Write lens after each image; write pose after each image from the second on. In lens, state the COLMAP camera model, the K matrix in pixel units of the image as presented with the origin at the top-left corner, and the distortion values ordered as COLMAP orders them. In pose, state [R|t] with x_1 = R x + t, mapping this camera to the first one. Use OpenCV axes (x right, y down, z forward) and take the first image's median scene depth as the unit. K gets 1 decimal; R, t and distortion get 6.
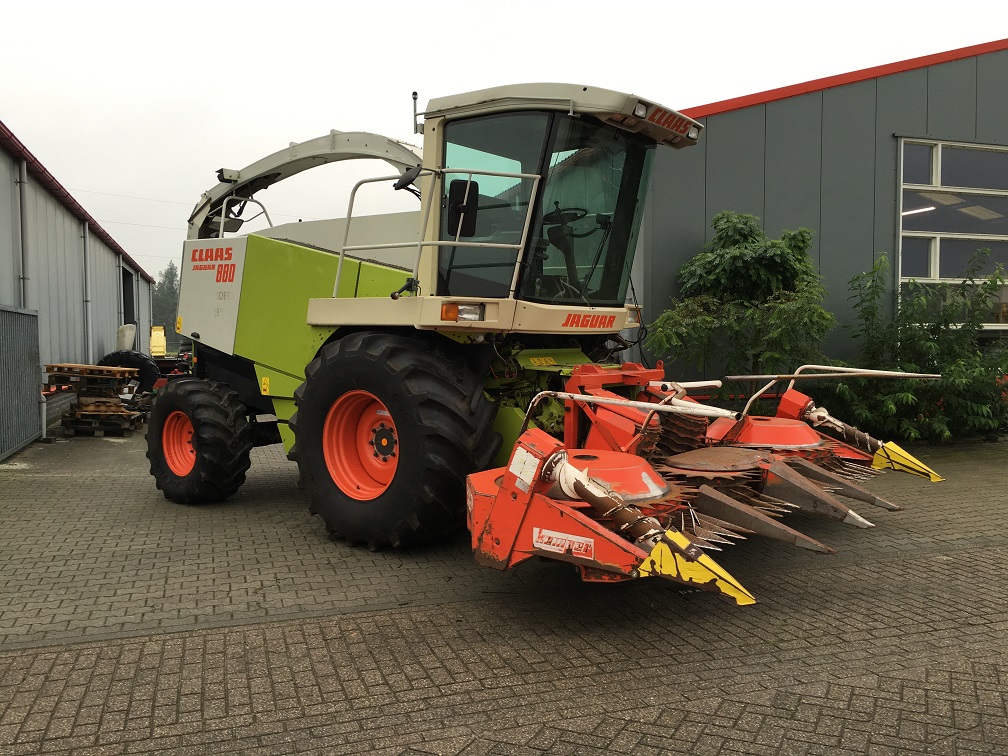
lens RADIAL K [[860.2, 0, 502.4], [0, 860.2, 376.2], [0, 0, 1]] dist [0.063497, -0.073042]
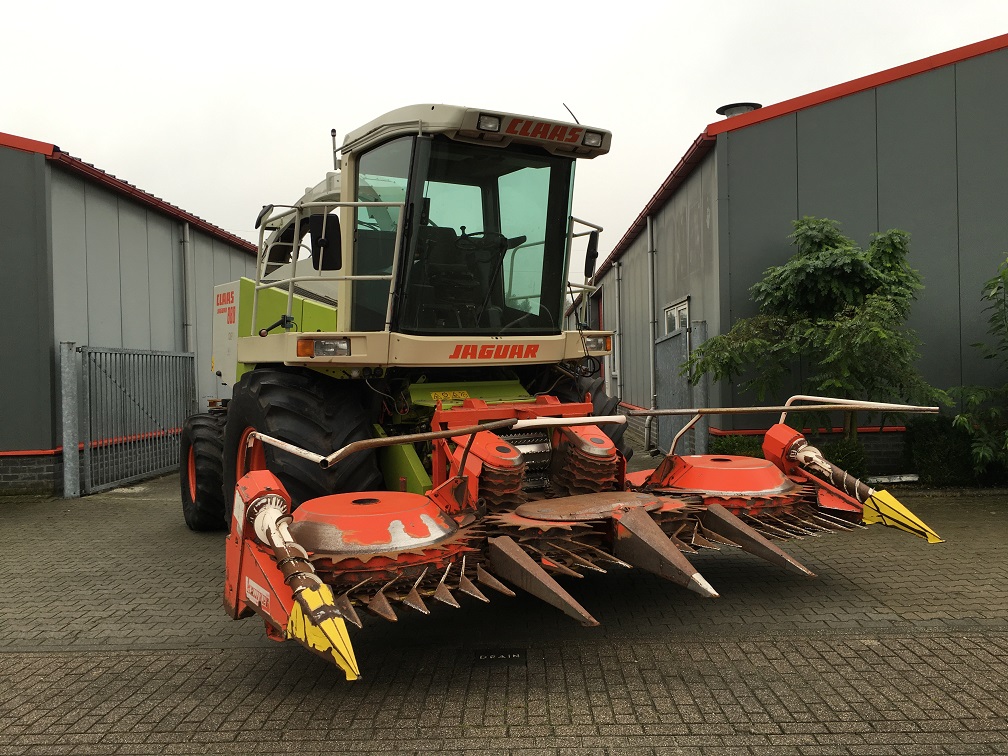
lens RADIAL K [[860.2, 0, 509.4], [0, 860.2, 376.3], [0, 0, 1]] dist [0.063497, -0.073042]
pose [[0.940681, -0.018003, -0.338814, 0.426612], [0.007559, 0.999455, -0.032121, -0.007404], [0.339208, 0.027655, 0.940305, 0.131696]]
